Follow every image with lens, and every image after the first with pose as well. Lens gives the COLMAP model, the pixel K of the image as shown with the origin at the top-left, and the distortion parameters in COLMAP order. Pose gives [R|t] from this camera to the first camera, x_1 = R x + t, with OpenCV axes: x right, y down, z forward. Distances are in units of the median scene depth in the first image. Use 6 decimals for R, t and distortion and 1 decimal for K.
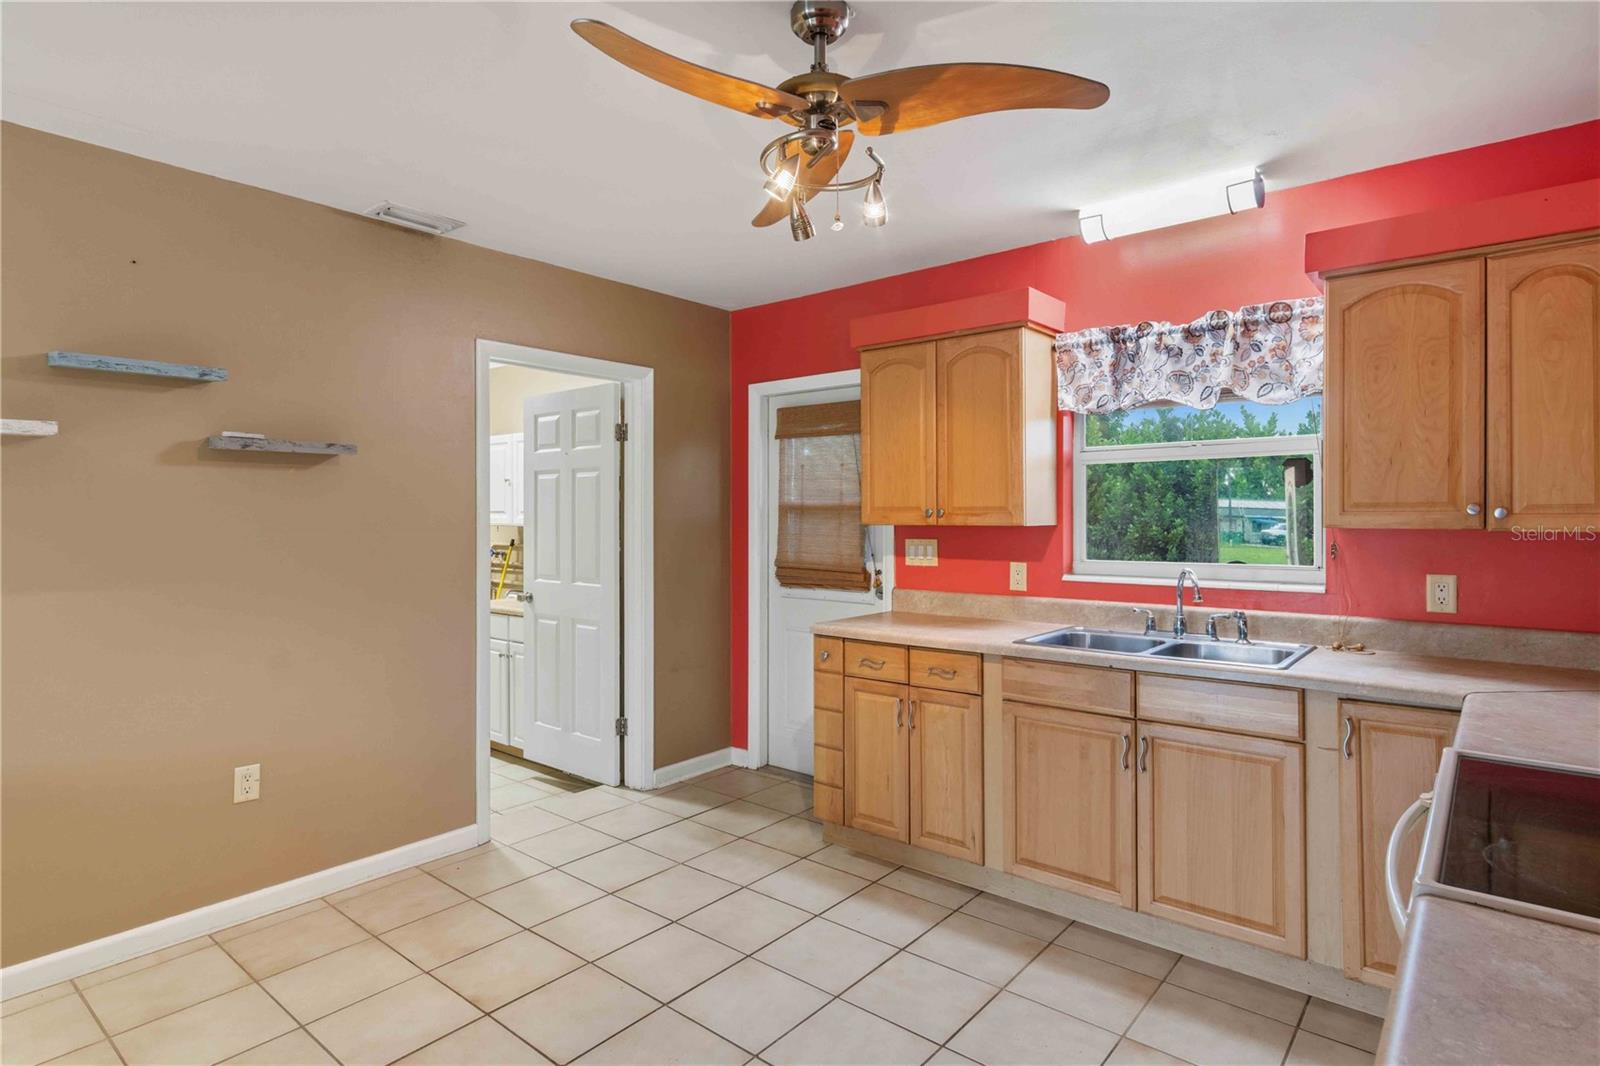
lens RADIAL K [[842.9, 0, 793.3], [0, 842.9, 515.2], [0, 0, 1]] dist [0.003201, 0.000725]
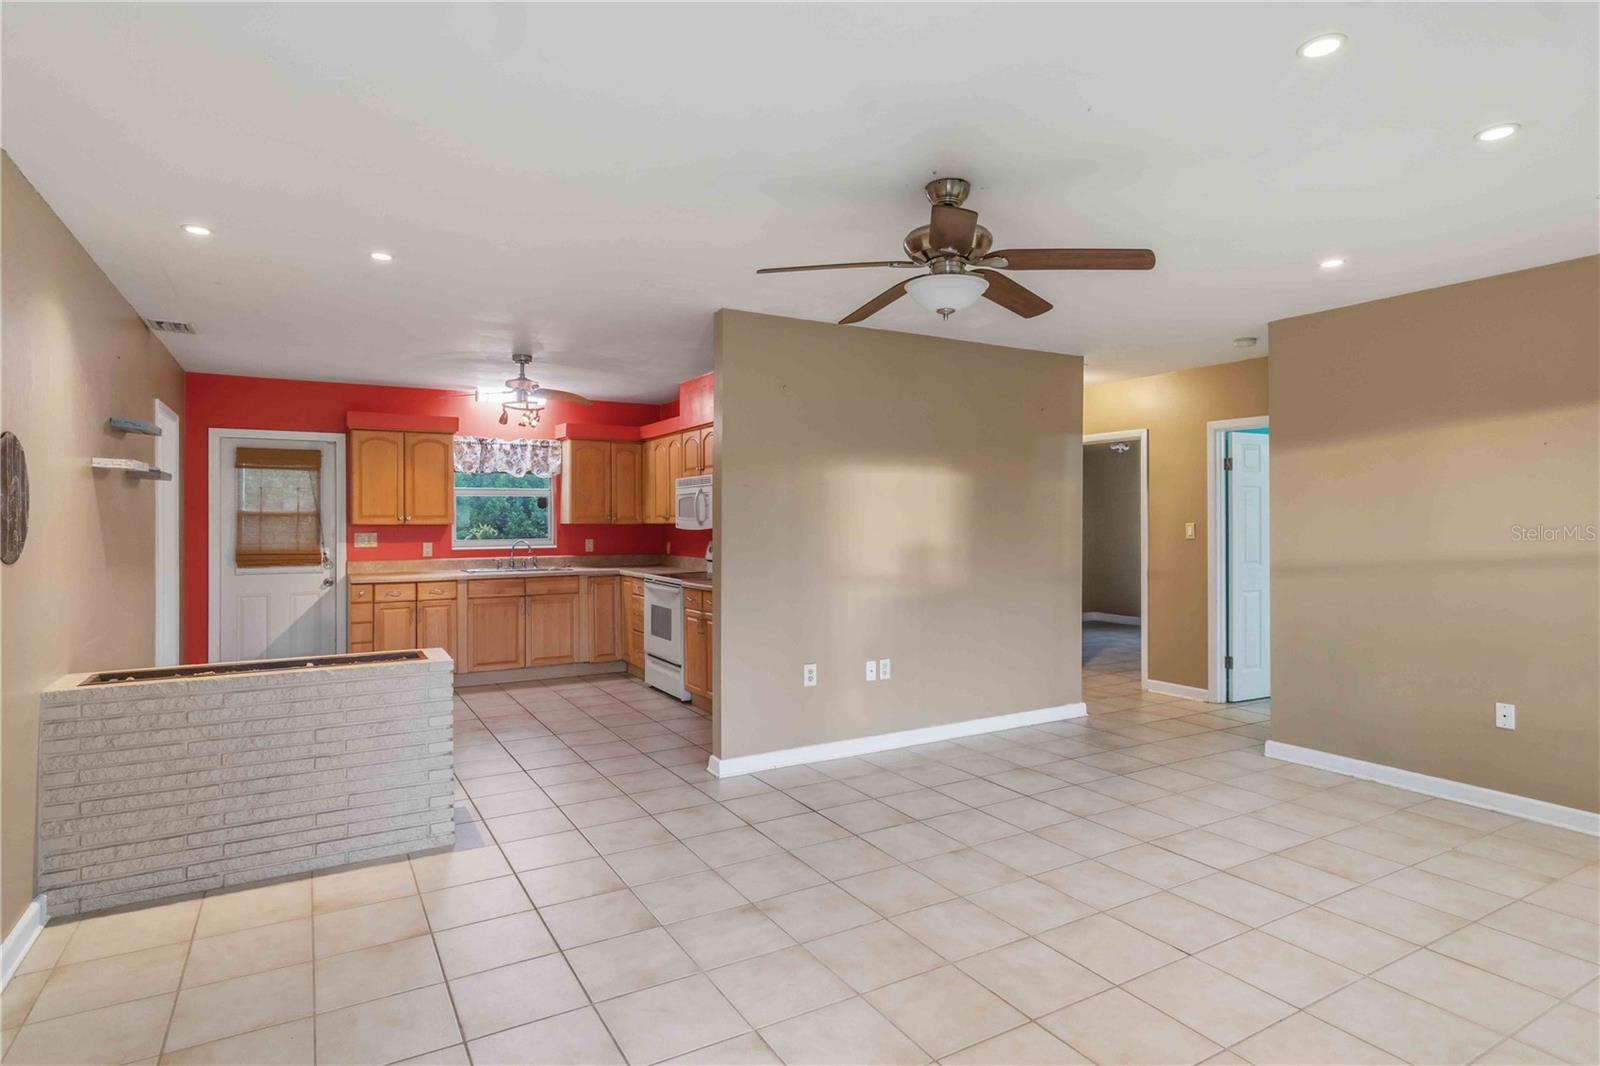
lens RADIAL K [[842.9, 0, 793.3], [0, 842.9, 515.2], [0, 0, 1]] dist [0.003201, 0.000725]
pose [[0.337087, 0.004876, 0.941461, -1.518526], [0.001255, 0.999983, -0.005628, 0.002558], [-0.941473, 0.003079, 0.337075, -0.584996]]
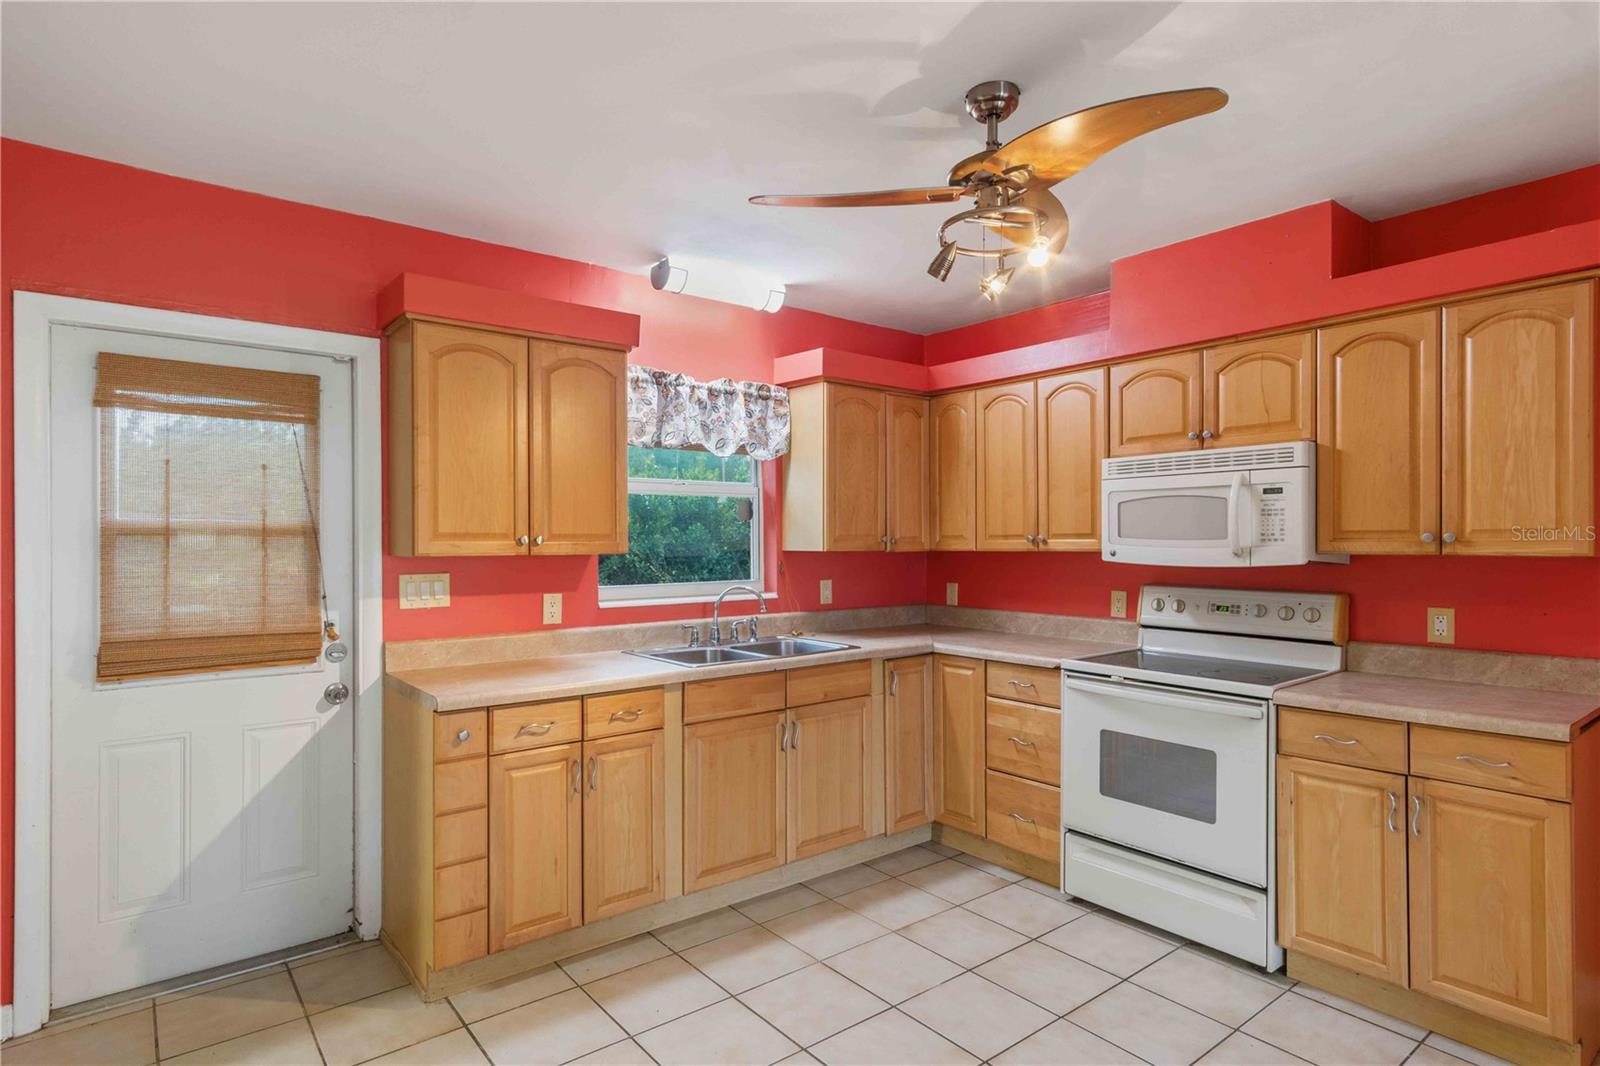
lens RADIAL K [[854.3, 0, 799.3], [0, 854.3, 537.1], [0, 0, 1]] dist [0.001828, 0.000687]
pose [[0.192387, 0.002759, 0.981315, -0.677858], [-0.000433, 0.999996, -0.002727, -0.004444], [-0.981319, 0.000099, 0.192388, 0.615643]]
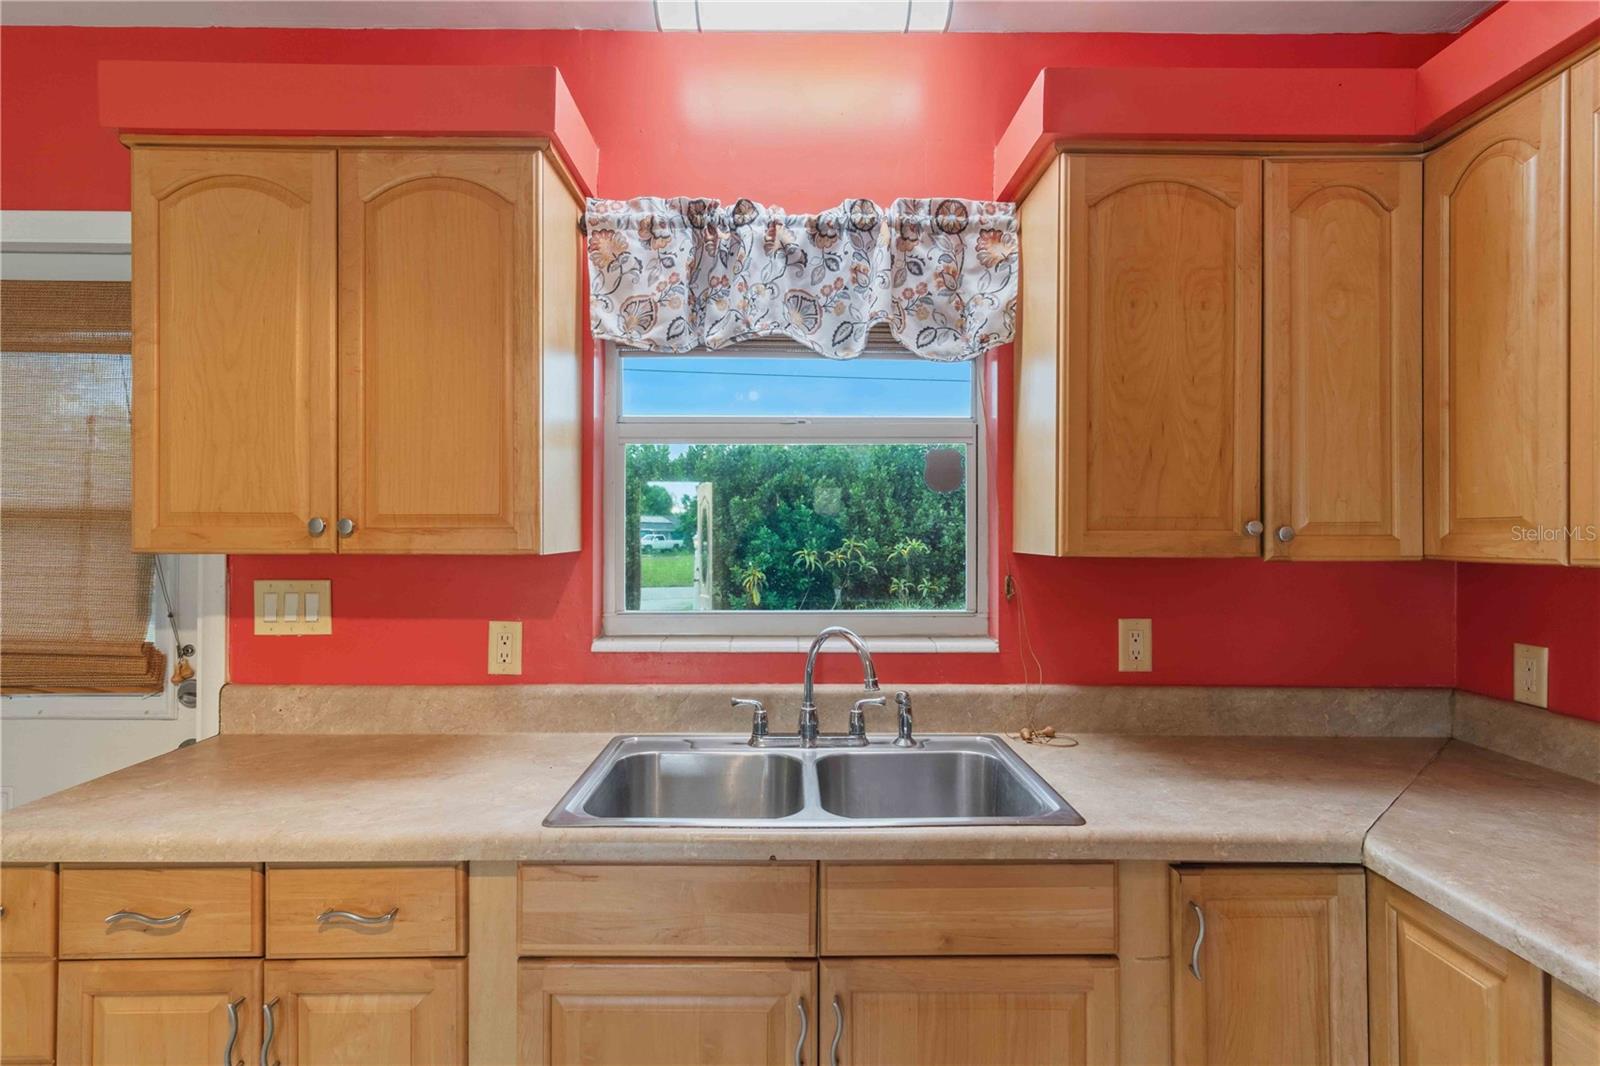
lens RADIAL K [[840.1, 0, 795.0], [0, 840.1, 529.8], [0, 0, 1]] dist [0.004976, 0.001921]
pose [[0.761135, 0.005554, 0.648570, 0.069143], [-0.005308, 0.999983, -0.002334, -0.001523], [-0.648572, -0.001666, 0.761151, 0.534894]]
